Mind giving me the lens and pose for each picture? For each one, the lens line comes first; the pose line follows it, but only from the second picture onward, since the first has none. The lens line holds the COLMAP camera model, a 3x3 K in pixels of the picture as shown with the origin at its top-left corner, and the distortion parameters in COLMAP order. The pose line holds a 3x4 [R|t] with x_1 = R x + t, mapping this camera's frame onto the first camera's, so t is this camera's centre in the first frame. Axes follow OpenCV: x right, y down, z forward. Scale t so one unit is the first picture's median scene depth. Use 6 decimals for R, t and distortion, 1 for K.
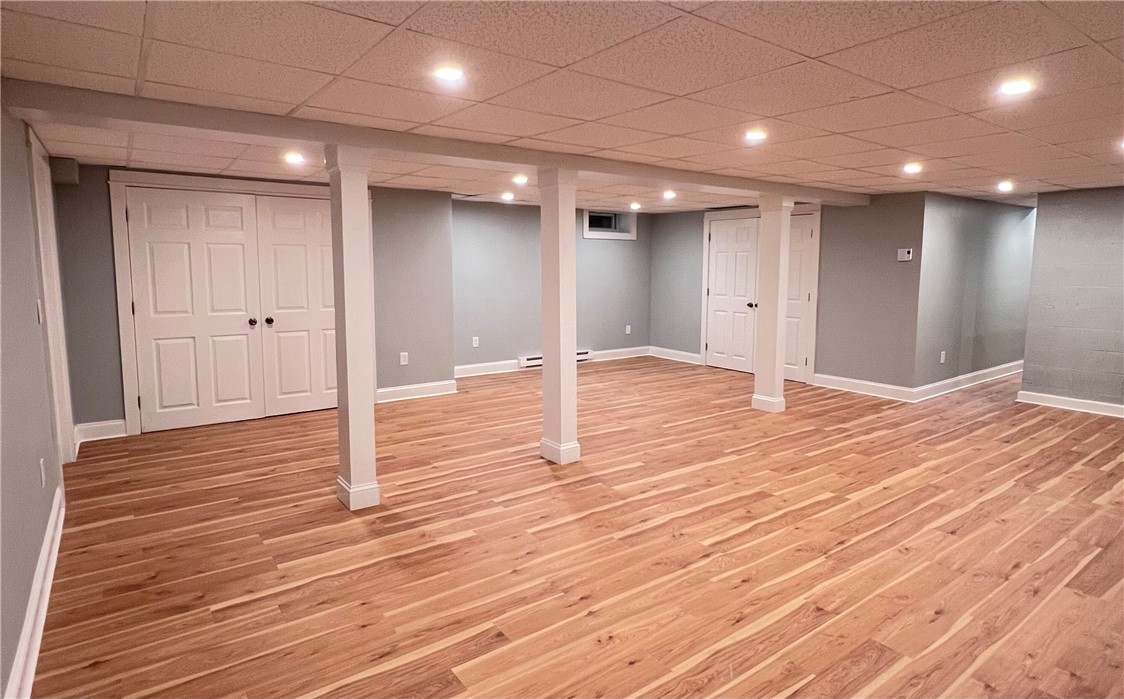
lens RADIAL K [[597.6, 0, 562.0], [0, 597.6, 349.5], [0, 0, 1]] dist [-0.001945, -0.000087]
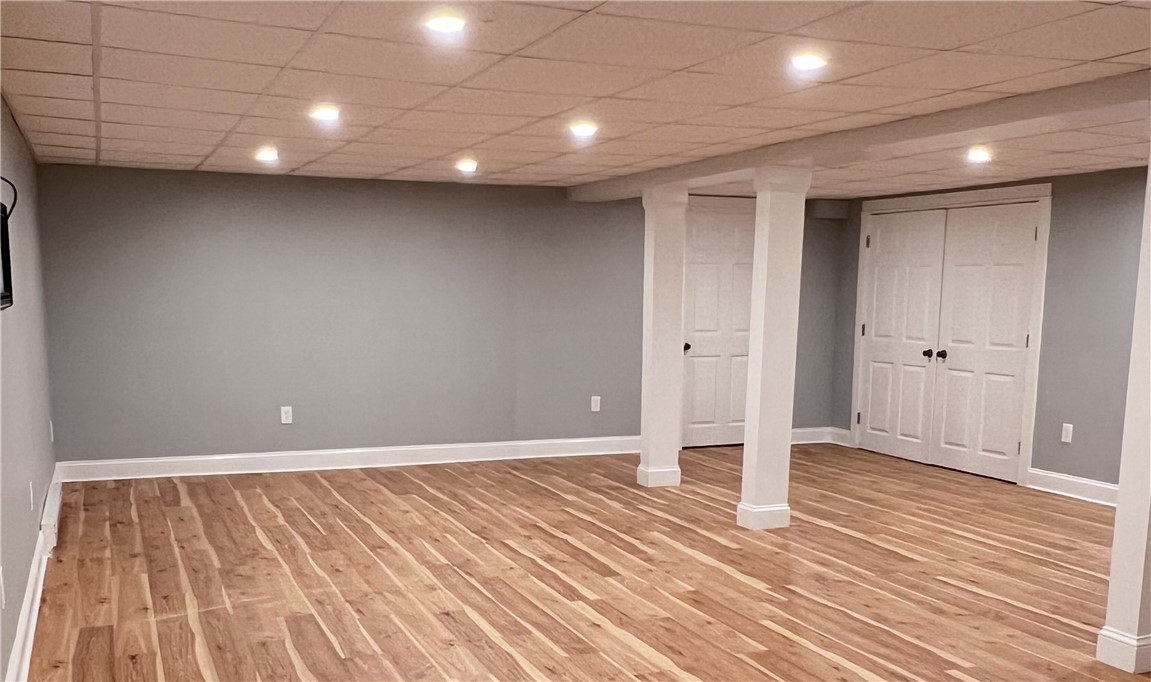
lens RADIAL K [[1065.3, 0, 575.5], [0, 1065.3, 341.0], [0, 0, 1]] dist [0.003211, 0.000362]
pose [[-0.204512, 0.044458, -0.977854, 1.725806], [-0.152732, 0.985284, 0.076739, -0.160177], [0.966875, 0.165043, -0.194712, 1.199894]]
